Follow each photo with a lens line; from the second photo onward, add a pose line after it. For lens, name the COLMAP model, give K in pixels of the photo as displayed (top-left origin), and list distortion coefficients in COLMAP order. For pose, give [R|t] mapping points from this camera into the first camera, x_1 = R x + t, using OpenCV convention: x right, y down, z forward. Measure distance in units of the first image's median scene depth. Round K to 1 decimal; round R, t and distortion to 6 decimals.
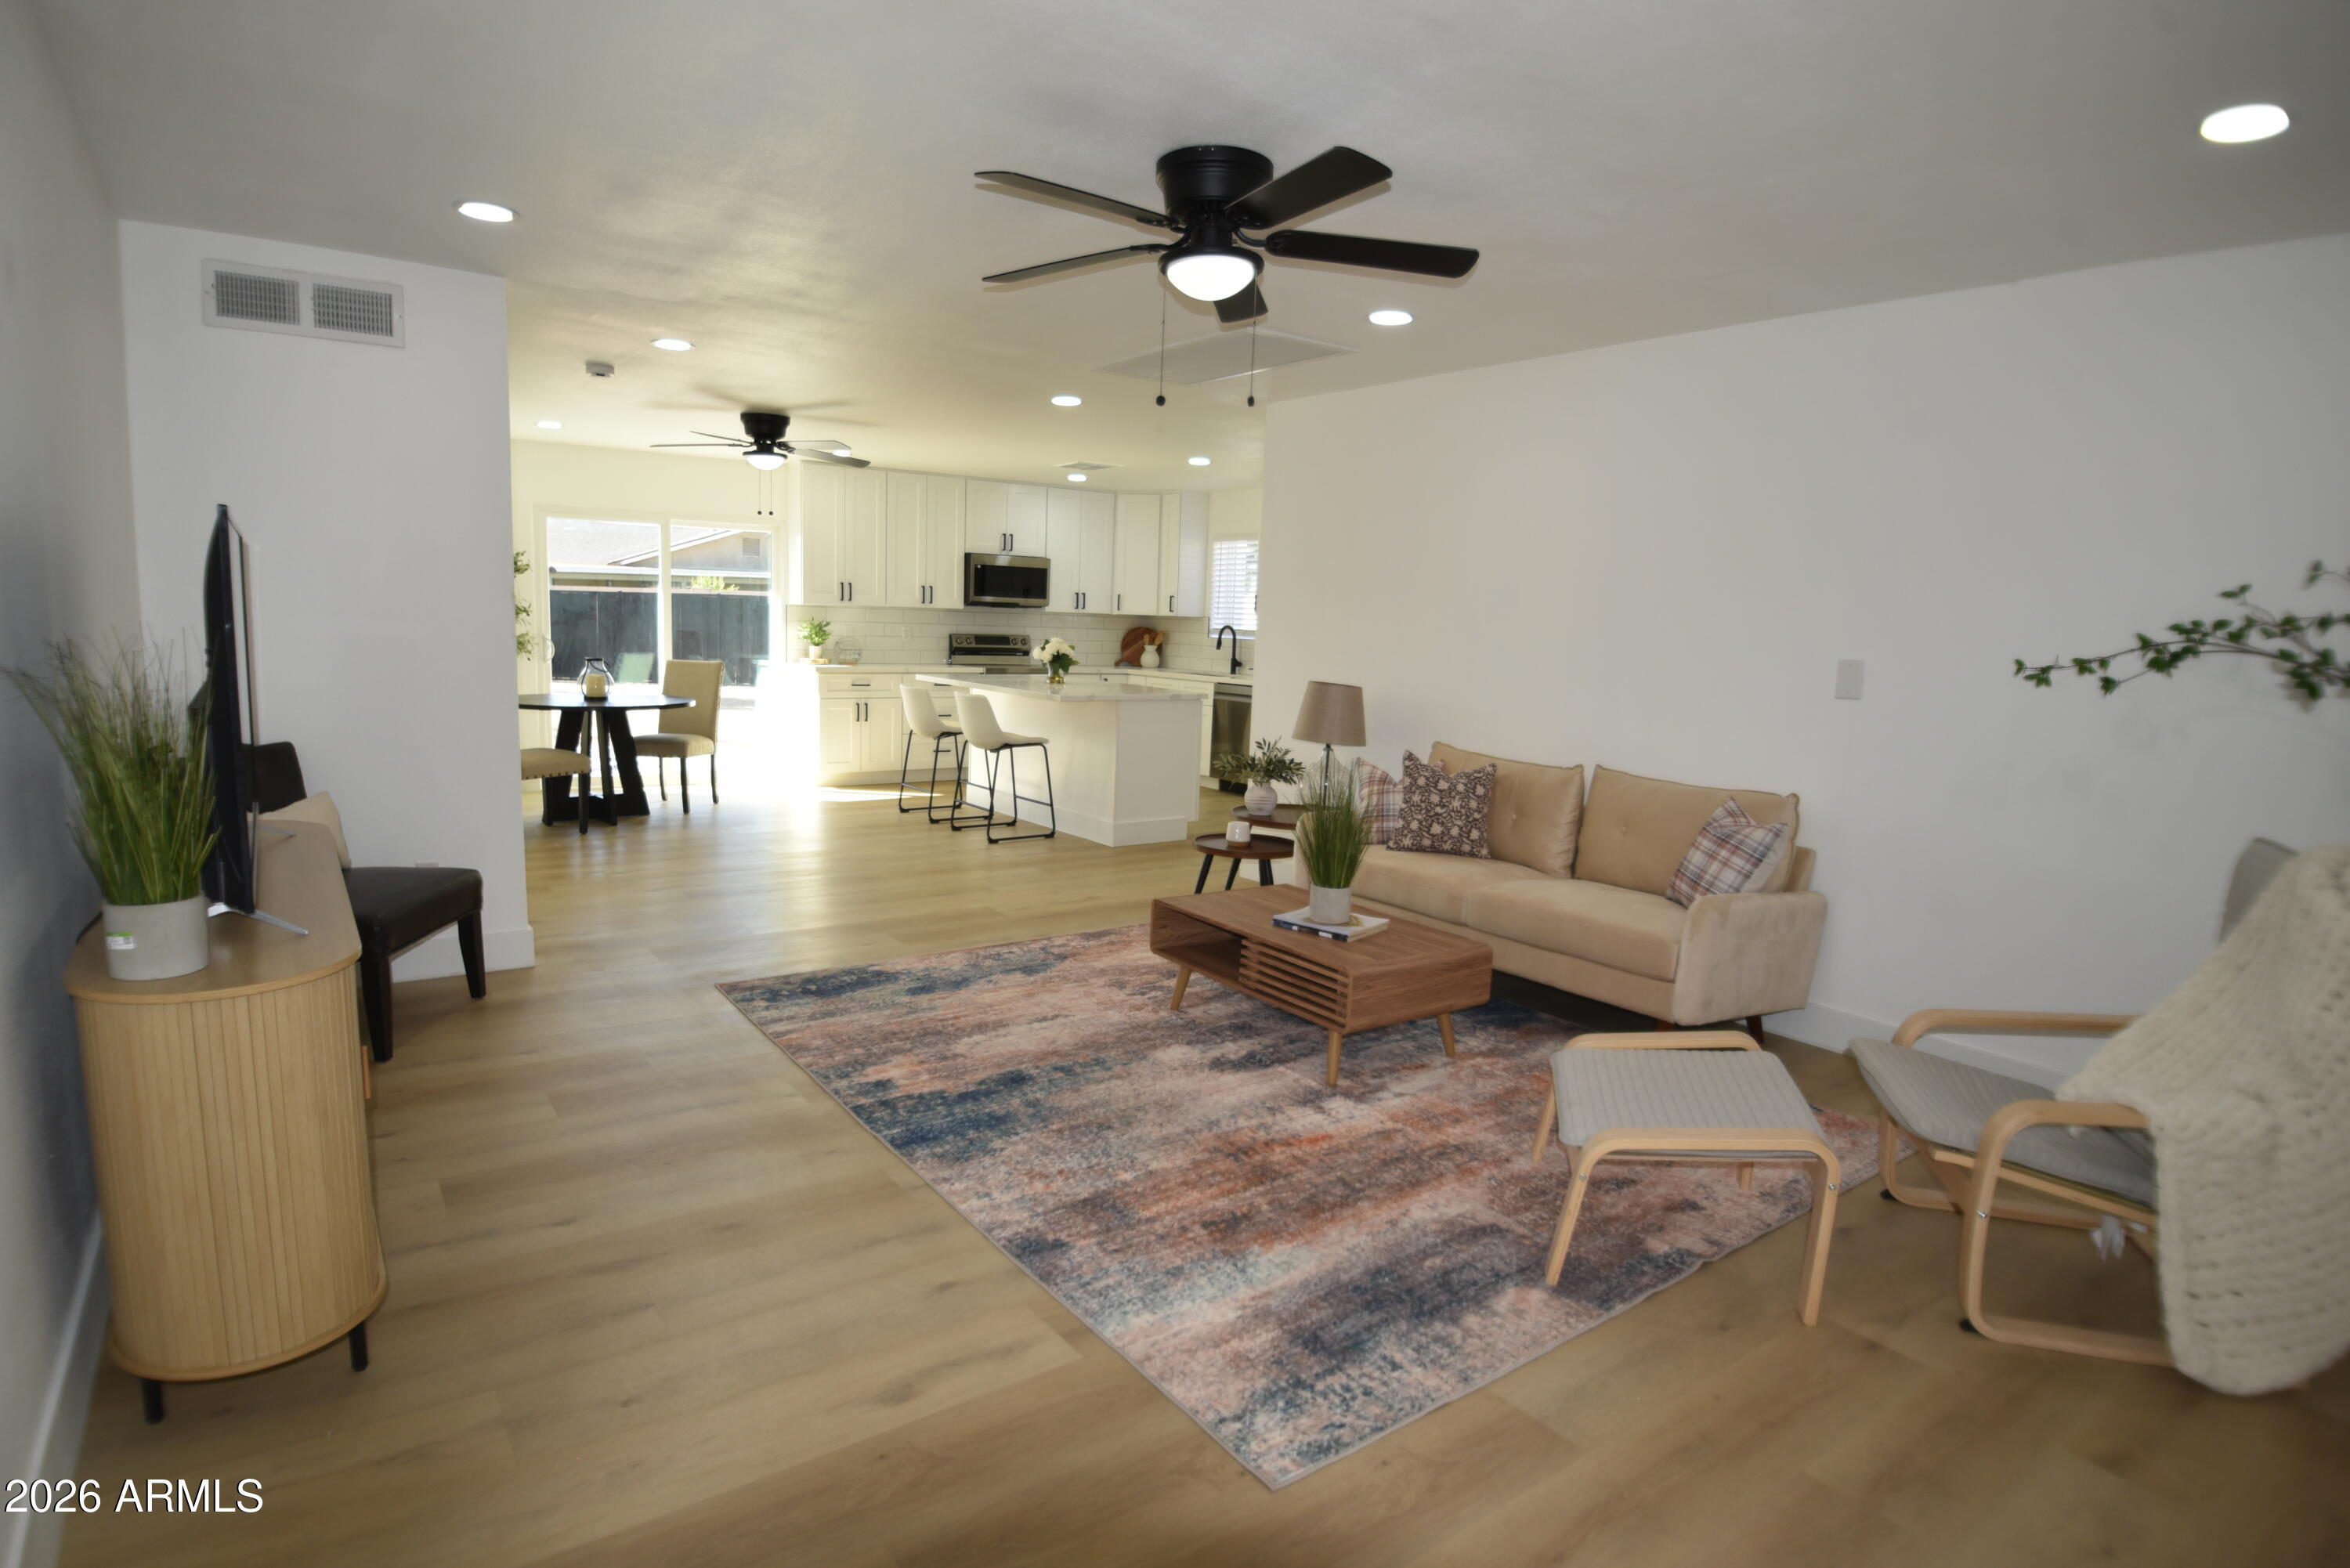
lens RADIAL K [[1200.0, 0, 1139.2], [0, 1200.0, 803.5], [0, 0, 1]] dist [-0.040839, -0.005090]
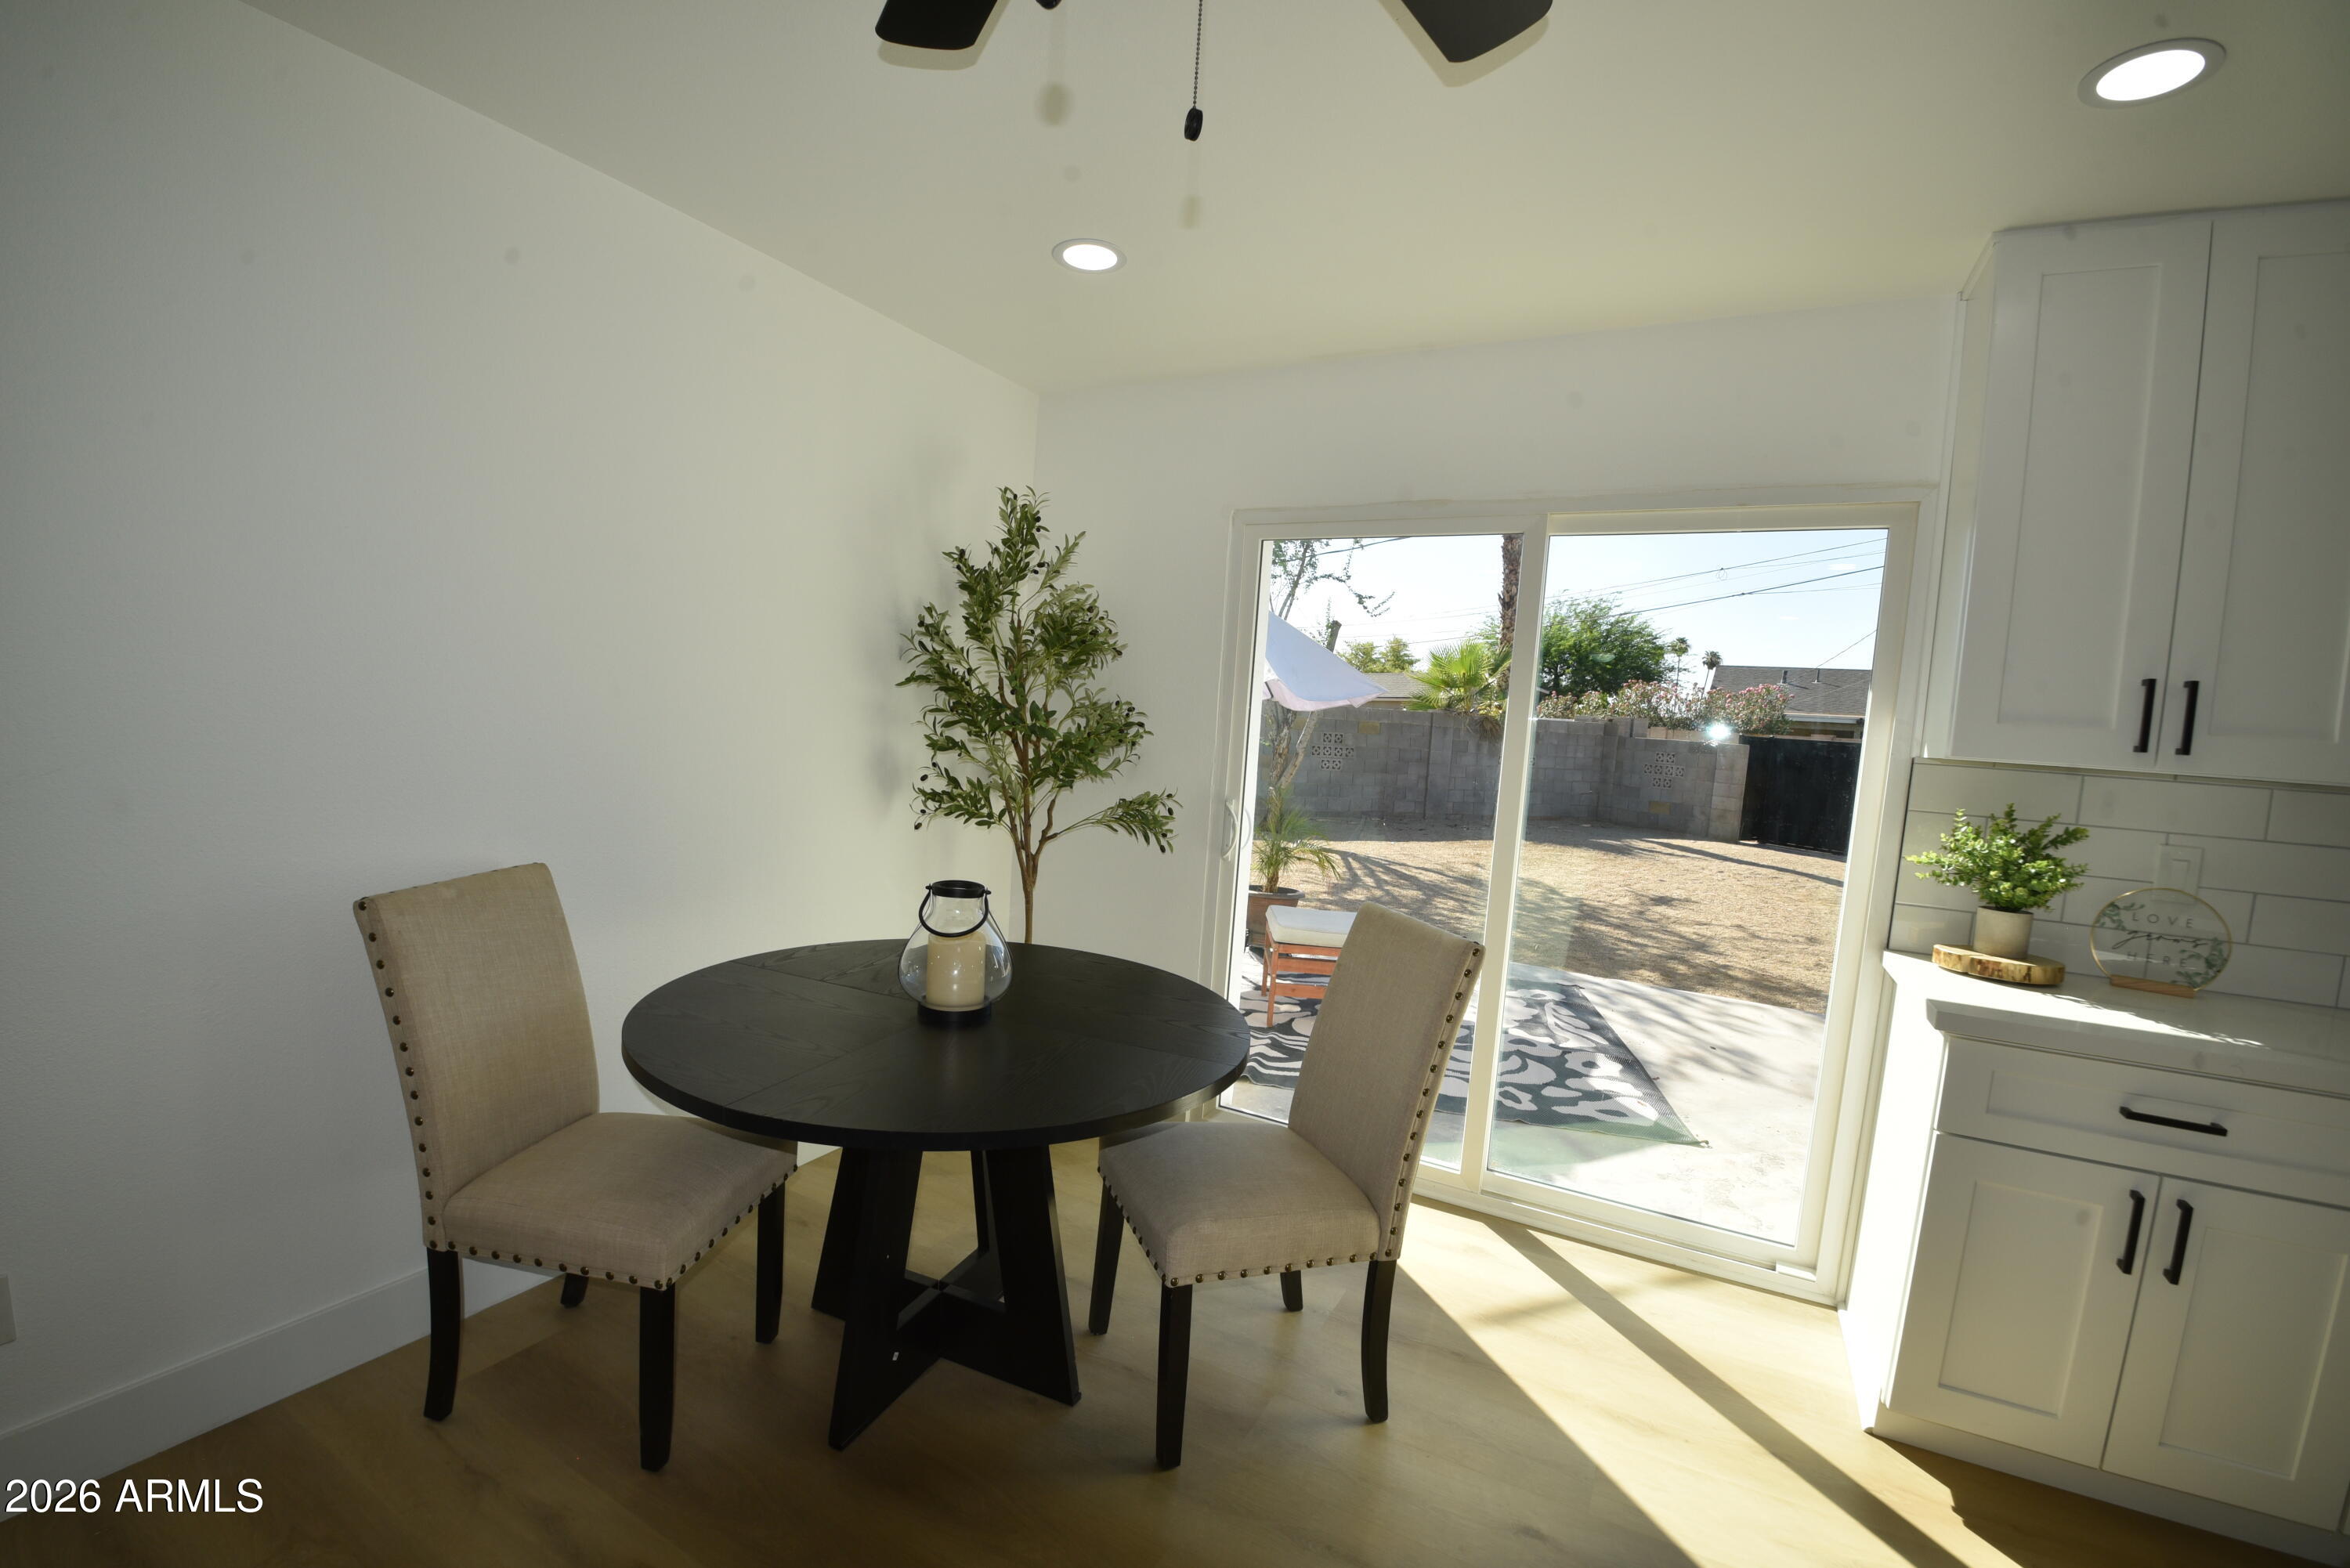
lens RADIAL K [[1011.5, 0, 1134.0], [0, 1011.5, 799.9], [0, 0, 1]] dist [-0.033992, -0.003686]
pose [[0.420104, 0.073490, -0.904495, -0.152150], [-0.183545, 0.982997, -0.005382, -0.120026], [0.888720, 0.168276, 0.426449, 0.727861]]
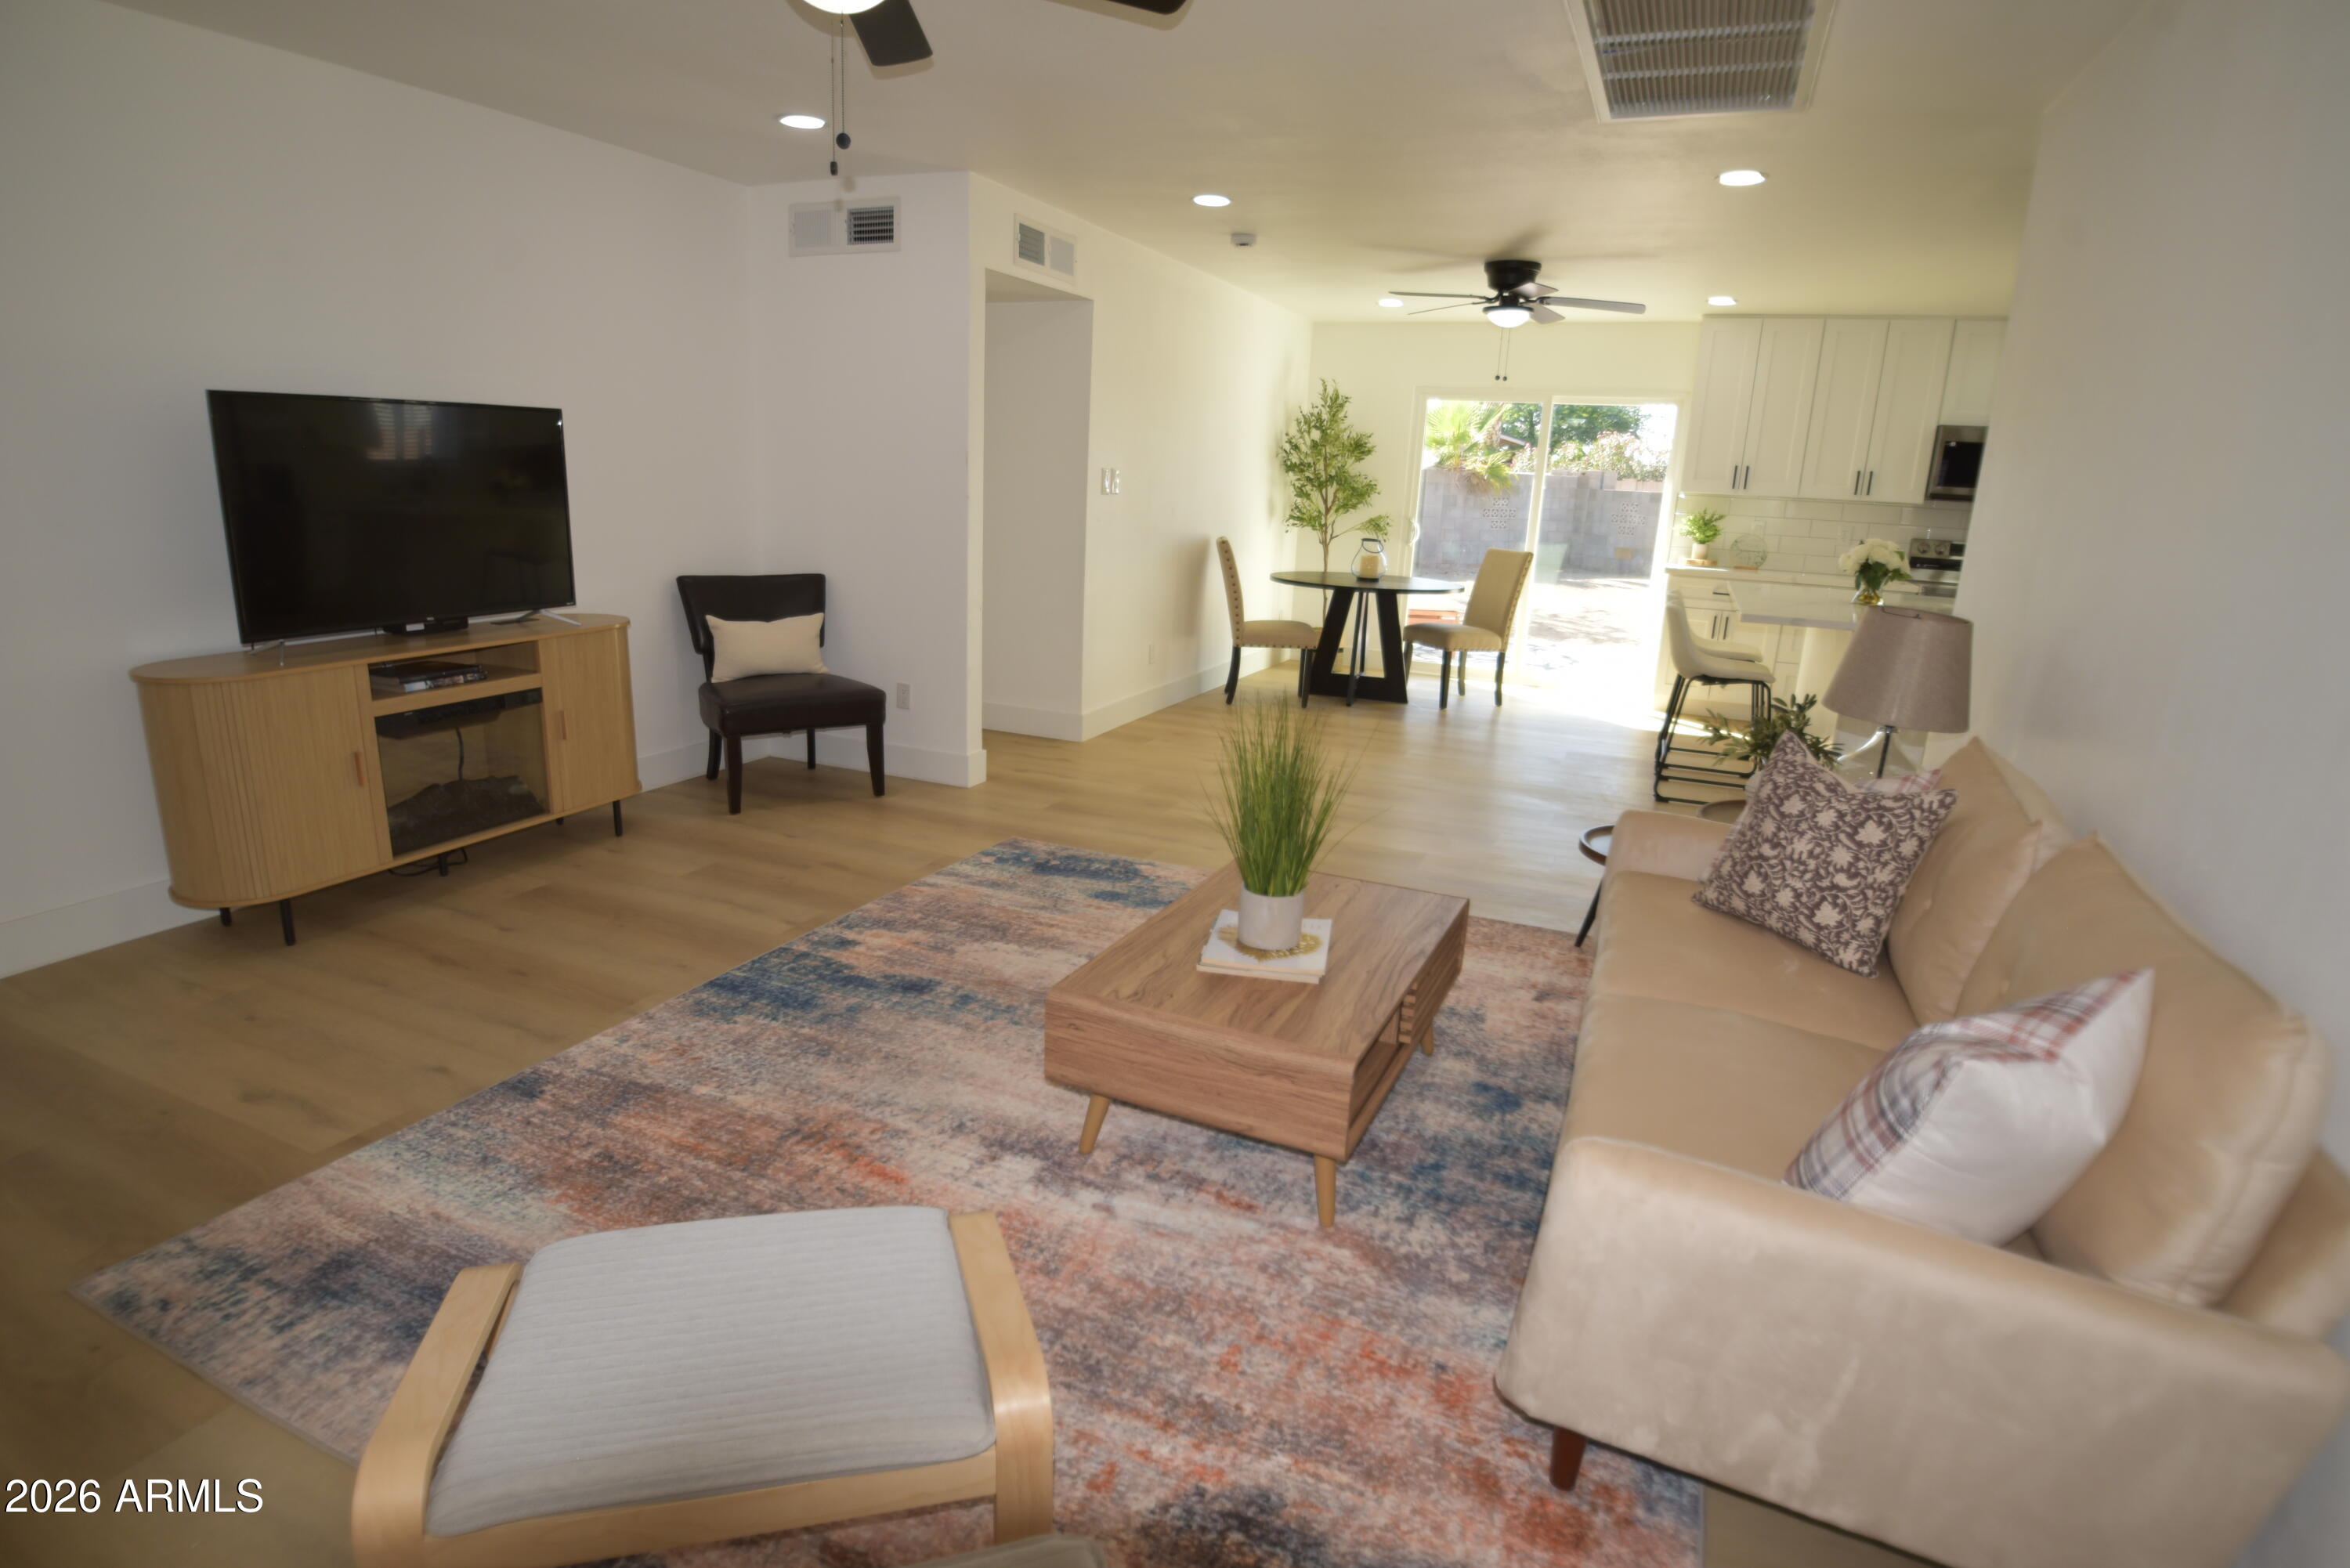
lens RADIAL K [[1230.6, 0, 1156.7], [0, 1230.6, 784.2], [0, 0, 1]] dist [-0.043105, -0.000338]
pose [[0.518521, 0.198334, -0.831745, 0.272835], [-0.153029, 0.978547, 0.137940, -0.027571], [0.841260, 0.055757, 0.537748, 0.243622]]
